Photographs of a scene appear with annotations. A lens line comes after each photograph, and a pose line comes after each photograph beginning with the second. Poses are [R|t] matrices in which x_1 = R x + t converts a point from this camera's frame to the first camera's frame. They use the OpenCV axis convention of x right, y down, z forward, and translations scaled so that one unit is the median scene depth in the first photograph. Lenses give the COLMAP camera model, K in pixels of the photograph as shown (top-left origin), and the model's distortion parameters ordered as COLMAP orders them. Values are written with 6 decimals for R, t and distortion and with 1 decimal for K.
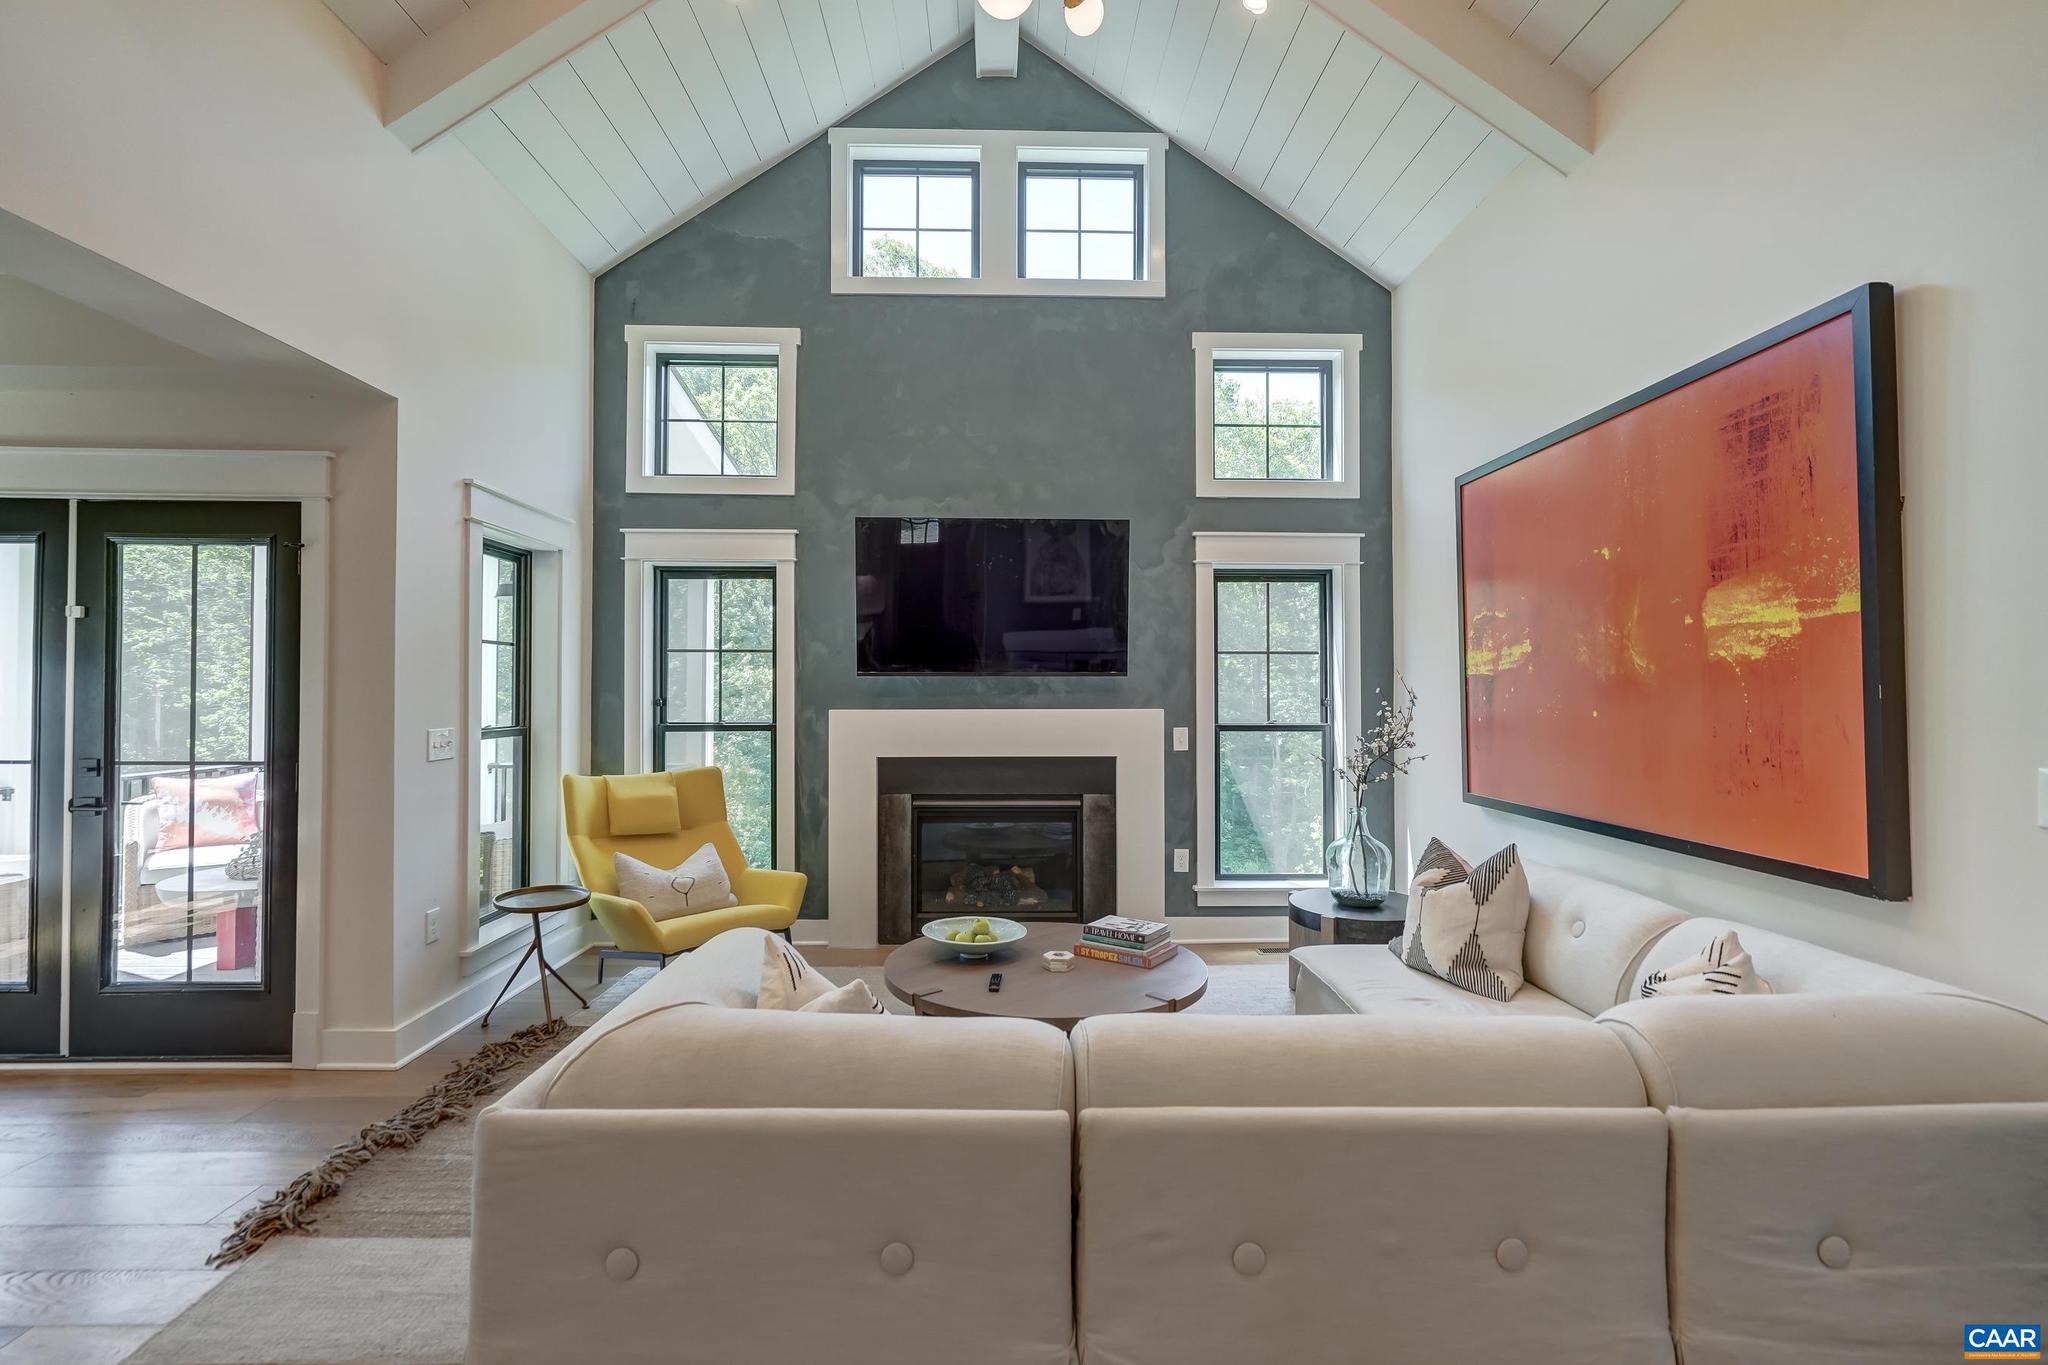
lens RADIAL K [[934.3, 0, 1021.9], [0, 934.3, 675.2], [0, 0, 1]] dist [-0.001395, 0.000057]
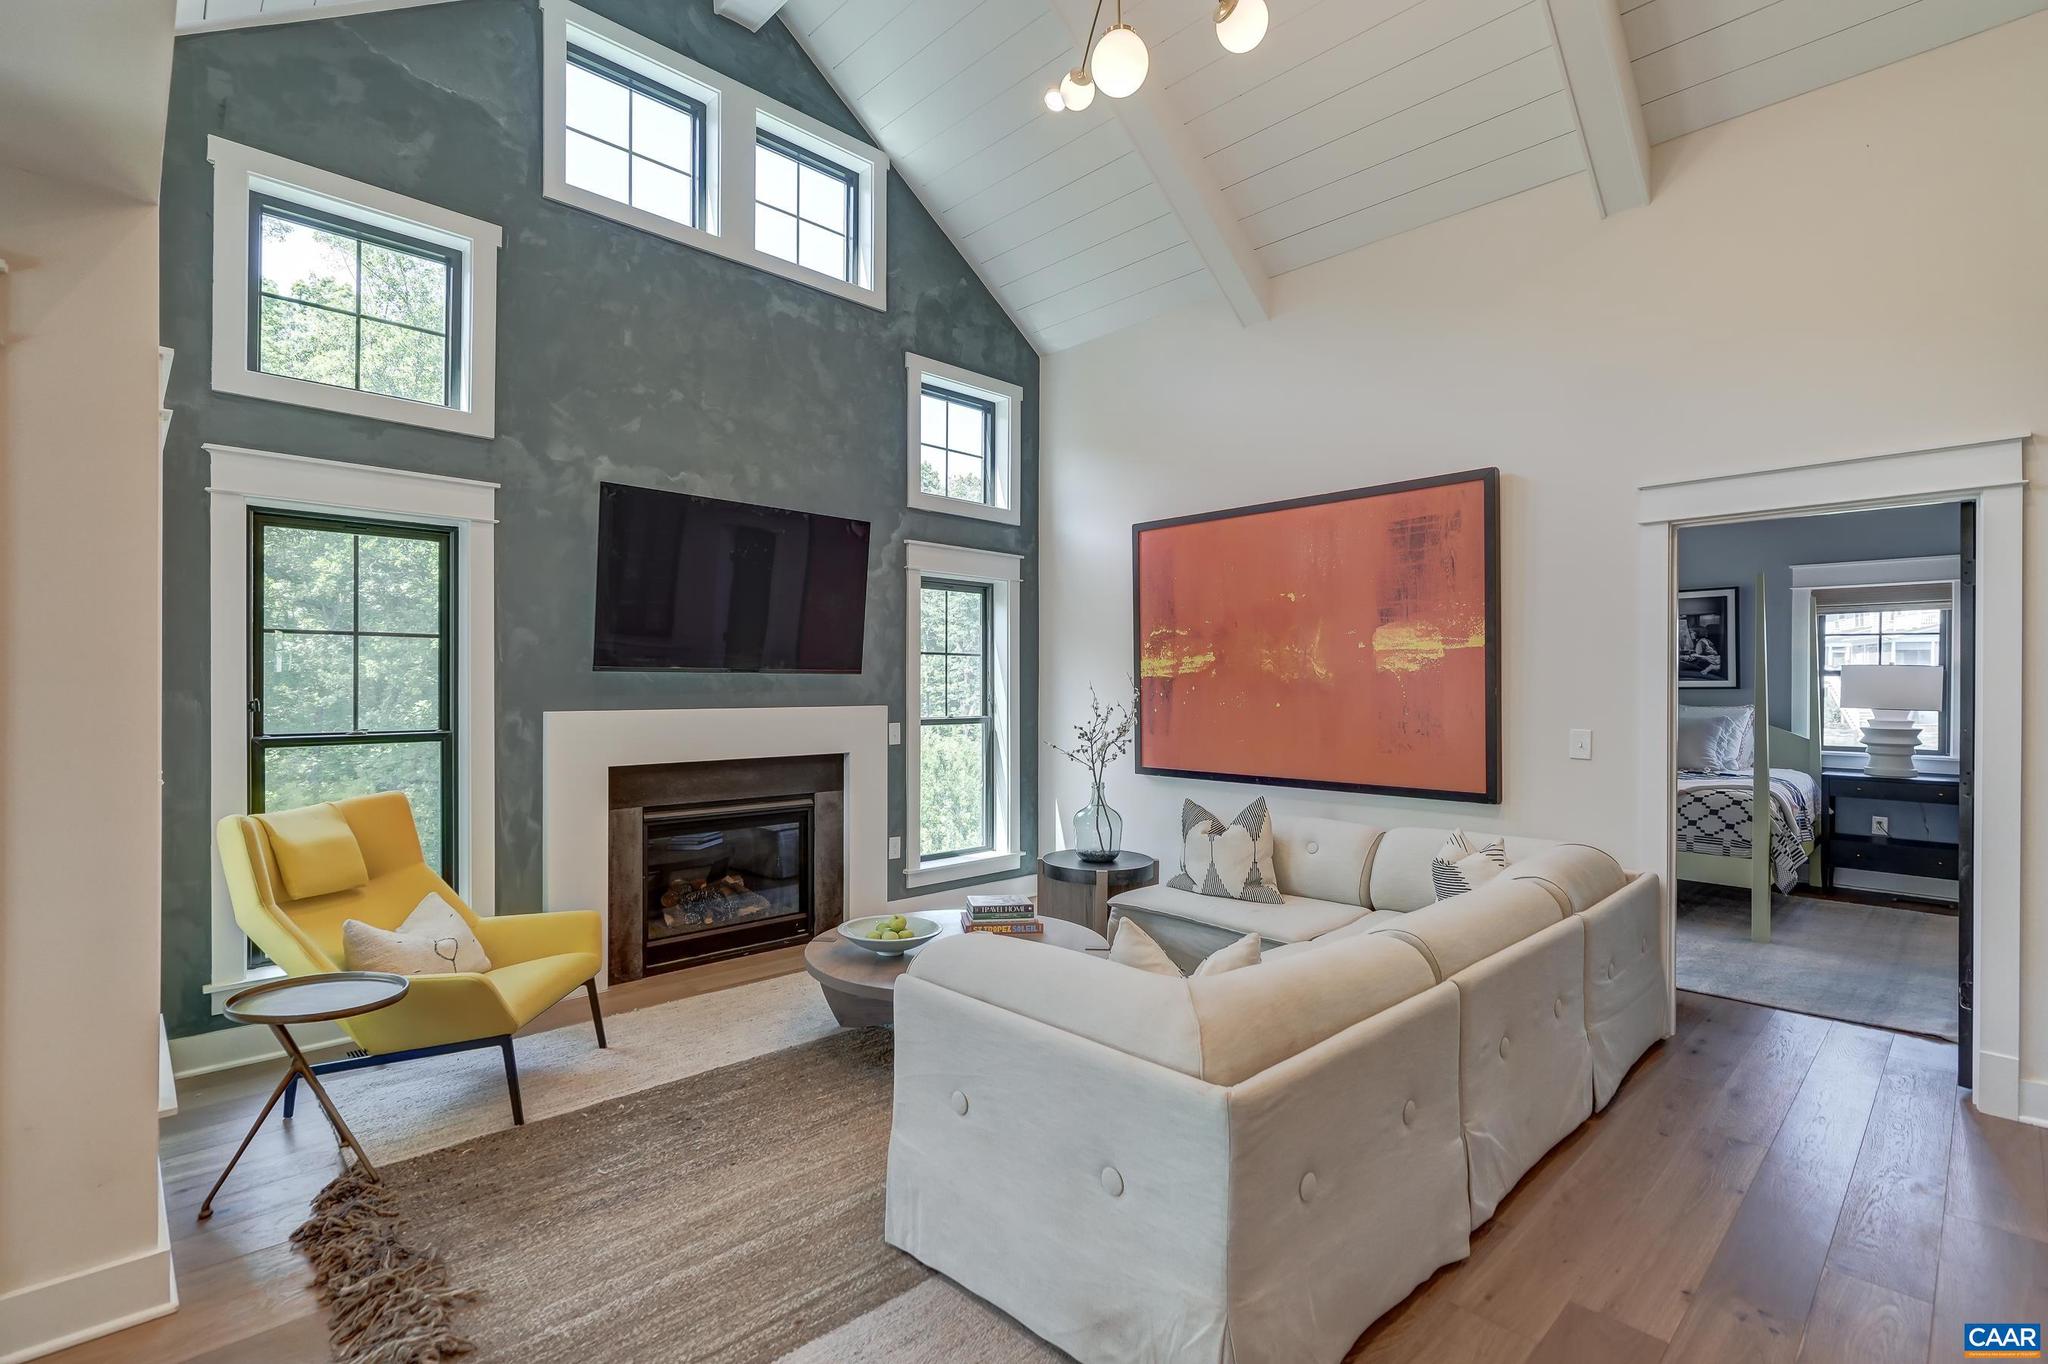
lens RADIAL K [[943.5, 0, 1018.4], [0, 943.5, 680.1], [0, 0, 1]] dist [0.000950, 0.000635]
pose [[0.737389, 0.005216, 0.675449, -0.451257], [-0.013243, 0.999890, 0.006736, -0.001639], [-0.675339, -0.013912, 0.737376, 0.116055]]
